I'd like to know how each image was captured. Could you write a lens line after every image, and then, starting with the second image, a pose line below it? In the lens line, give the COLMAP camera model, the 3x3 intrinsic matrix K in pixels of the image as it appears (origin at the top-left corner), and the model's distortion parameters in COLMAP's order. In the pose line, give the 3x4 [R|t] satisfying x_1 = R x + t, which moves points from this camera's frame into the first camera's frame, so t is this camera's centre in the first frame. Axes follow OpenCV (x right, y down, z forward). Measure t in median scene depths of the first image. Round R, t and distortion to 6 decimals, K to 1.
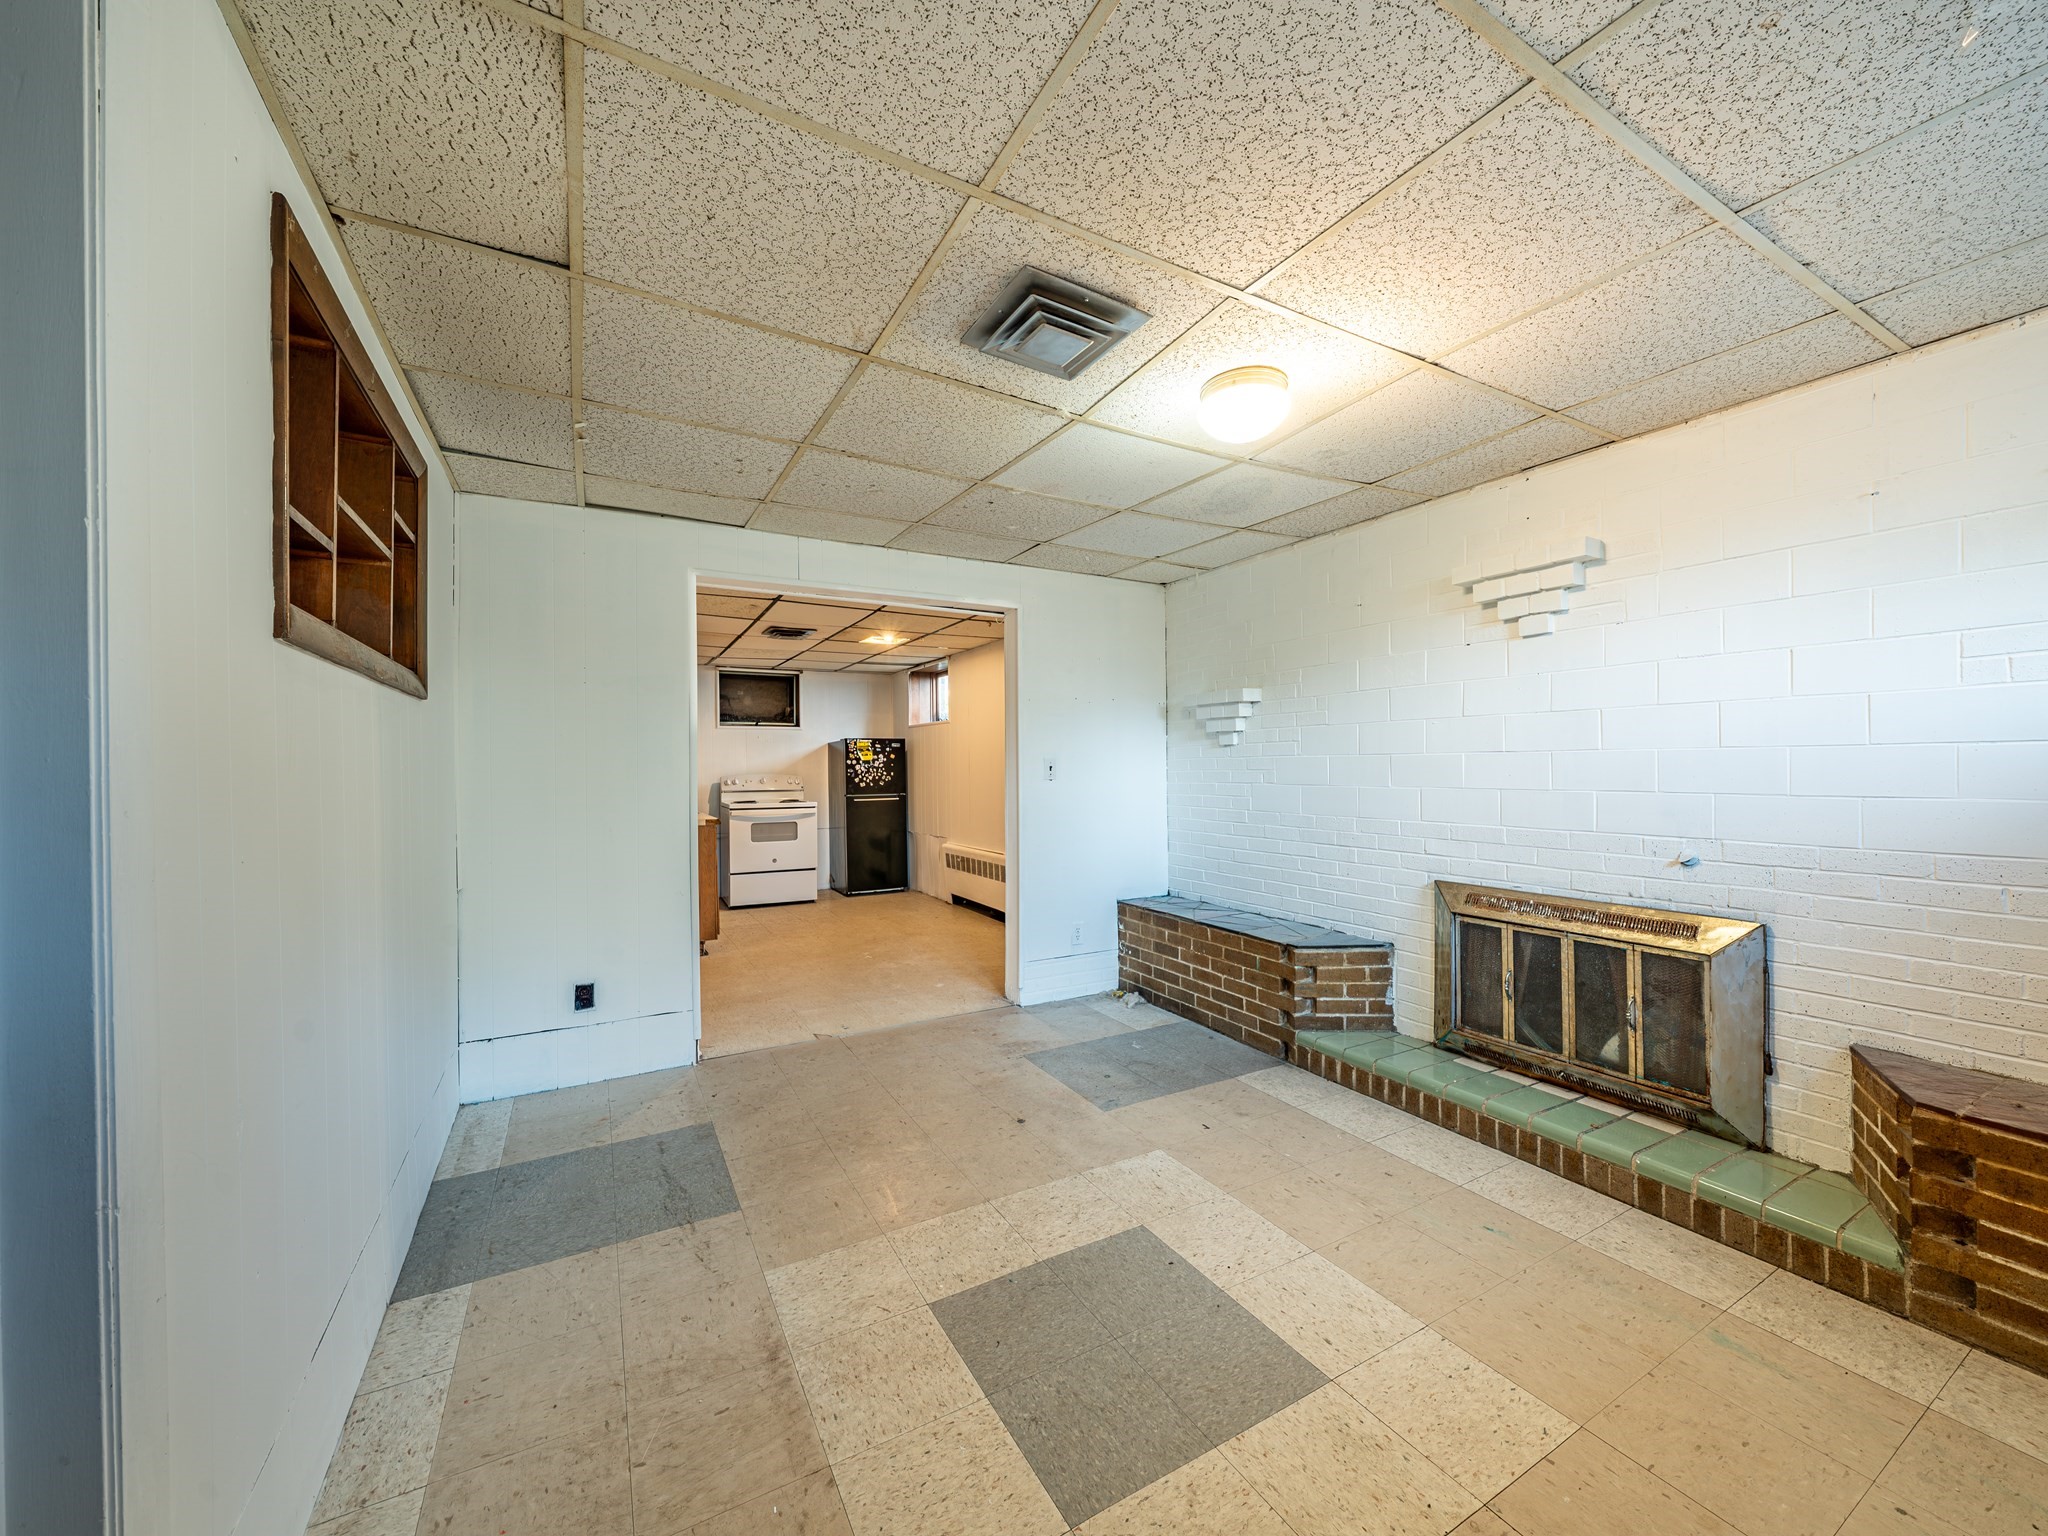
lens RADIAL K [[801.4, 0, 1036.5], [0, 801.4, 770.5], [0, 0, 1]] dist [-0.000494, -0.000126]
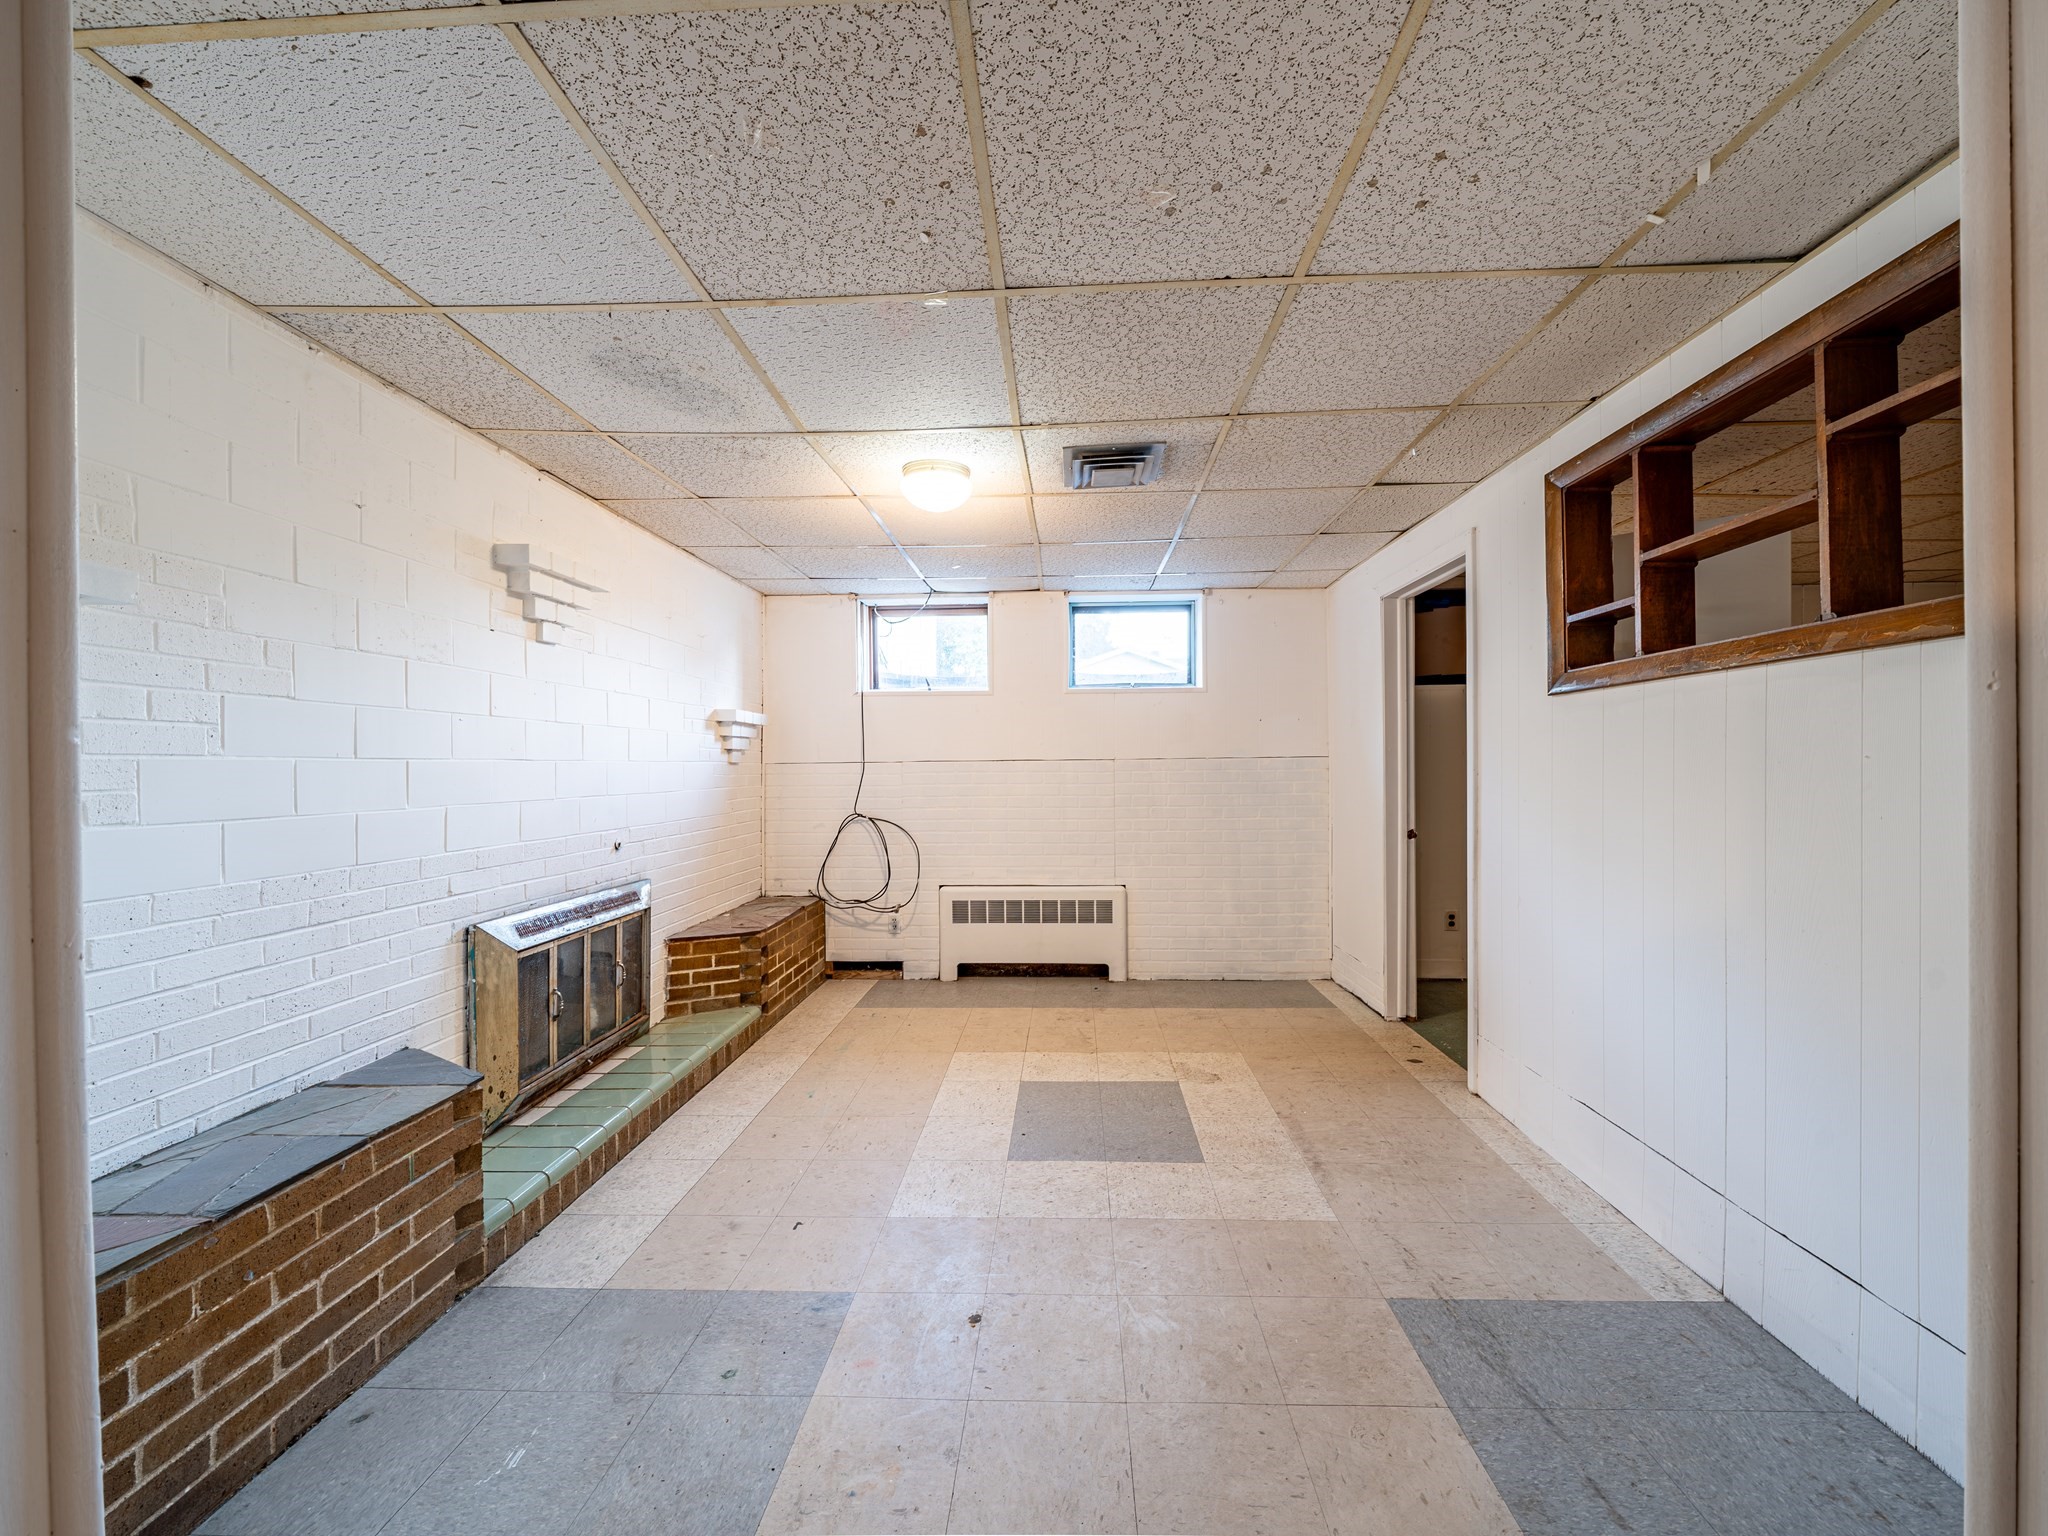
lens RADIAL K [[801.4, 0, 1036.5], [0, 801.4, 770.5], [0, 0, 1]] dist [-0.000494, -0.000126]
pose [[-0.851874, 0.012112, 0.523607, -0.426991], [0.017586, 0.999830, 0.005482, -0.006242], [-0.523451, 0.013878, -0.851942, 1.605035]]
